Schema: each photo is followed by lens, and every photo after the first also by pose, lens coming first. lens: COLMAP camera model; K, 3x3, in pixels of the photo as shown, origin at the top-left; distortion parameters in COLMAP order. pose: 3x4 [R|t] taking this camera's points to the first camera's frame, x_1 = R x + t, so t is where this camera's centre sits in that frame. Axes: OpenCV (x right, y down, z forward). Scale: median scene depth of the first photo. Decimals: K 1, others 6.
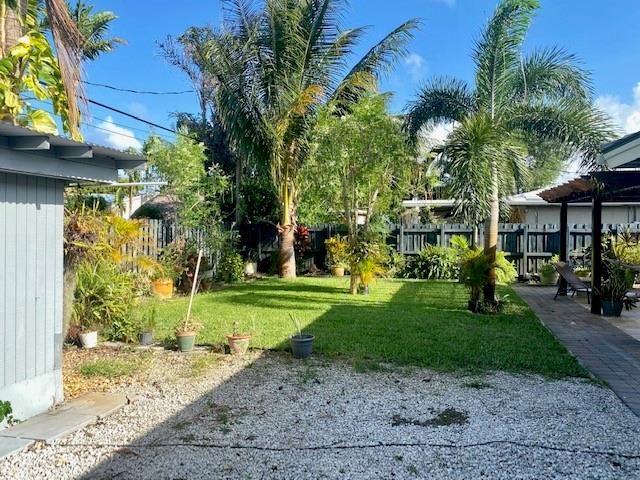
lens RADIAL K [[483.3, 0, 320.0], [0, 483.3, 240.0], [0, 0, 1]] dist [0.002418, -0.004077]
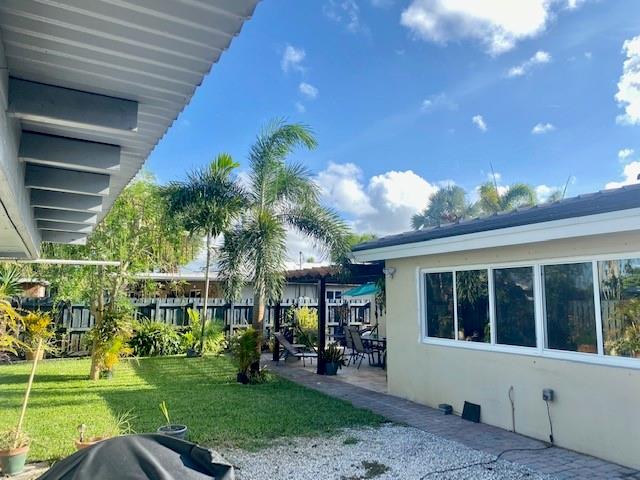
lens RADIAL K [[483.3, 0, 320.0], [0, 483.3, 240.0], [0, 0, 1]] dist [0.002418, -0.004077]
pose [[0.740566, 0.085204, 0.666560, -0.179950], [0.010594, 0.990325, -0.138360, -0.010892], [-0.671900, 0.109526, 0.732498, 0.033311]]
